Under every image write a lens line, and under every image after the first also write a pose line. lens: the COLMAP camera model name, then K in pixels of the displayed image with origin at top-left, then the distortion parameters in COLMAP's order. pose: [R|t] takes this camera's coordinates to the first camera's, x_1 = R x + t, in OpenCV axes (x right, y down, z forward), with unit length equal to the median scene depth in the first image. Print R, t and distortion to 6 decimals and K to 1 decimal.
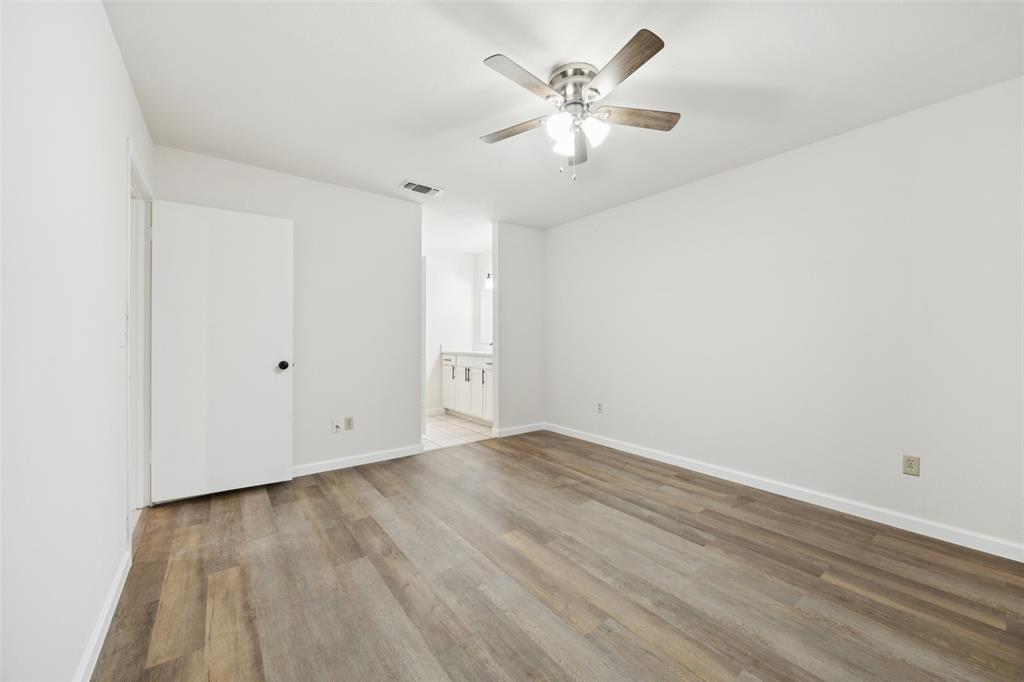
lens RADIAL K [[389.6, 0, 514.4], [0, 389.6, 338.9], [0, 0, 1]] dist [-0.005130, 0.000061]
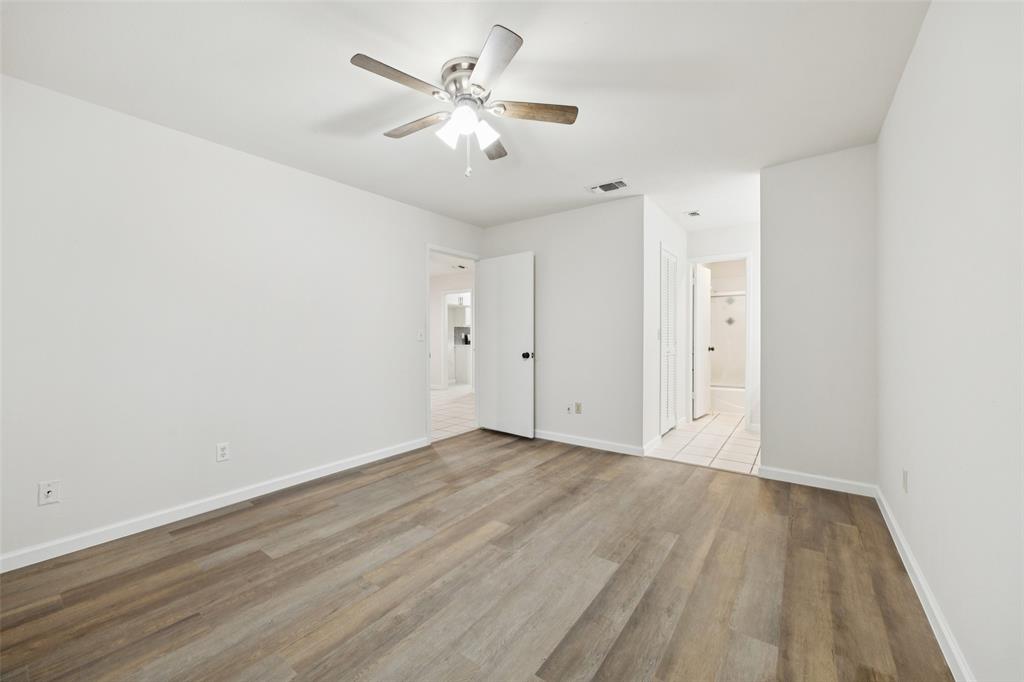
lens RADIAL K [[389.6, 0, 514.4], [0, 389.6, 338.9], [0, 0, 1]] dist [-0.005130, 0.000061]
pose [[0.276497, 0.008622, -0.960976, 1.010131], [0.001899, 0.999953, 0.009518, -0.007305], [0.961013, -0.004457, 0.276468, 0.755159]]
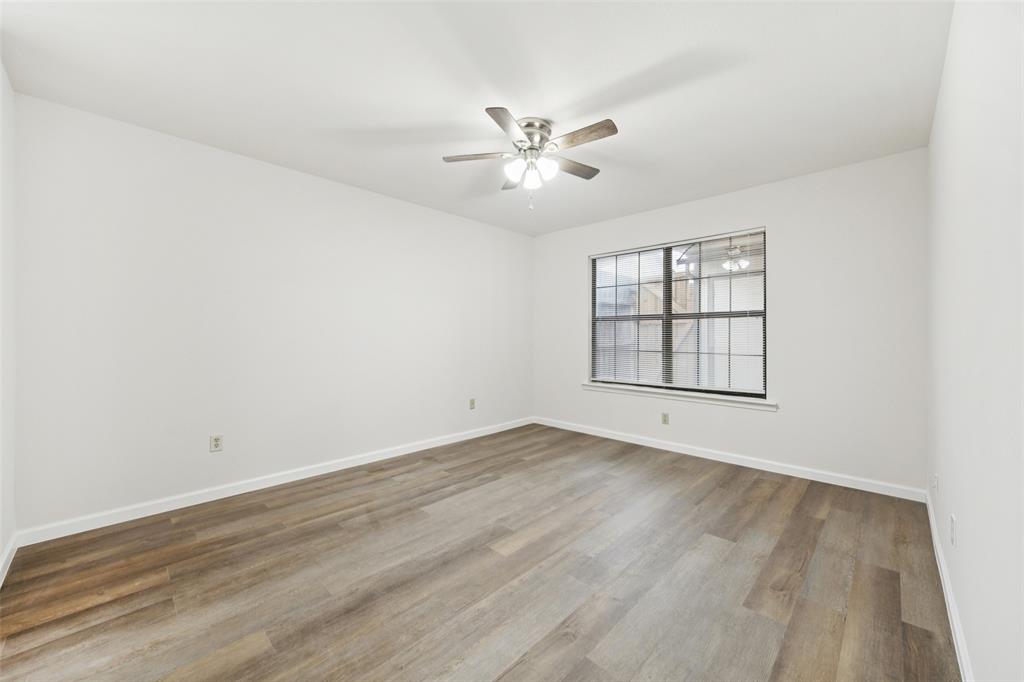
lens RADIAL K [[389.6, 0, 514.4], [0, 389.6, 338.9], [0, 0, 1]] dist [-0.005130, 0.000061]
pose [[-0.151547, -0.003858, 0.988443, -0.941246], [0.003429, 0.999984, 0.004428, -0.004903], [-0.988444, 0.004060, -0.151531, 1.113058]]
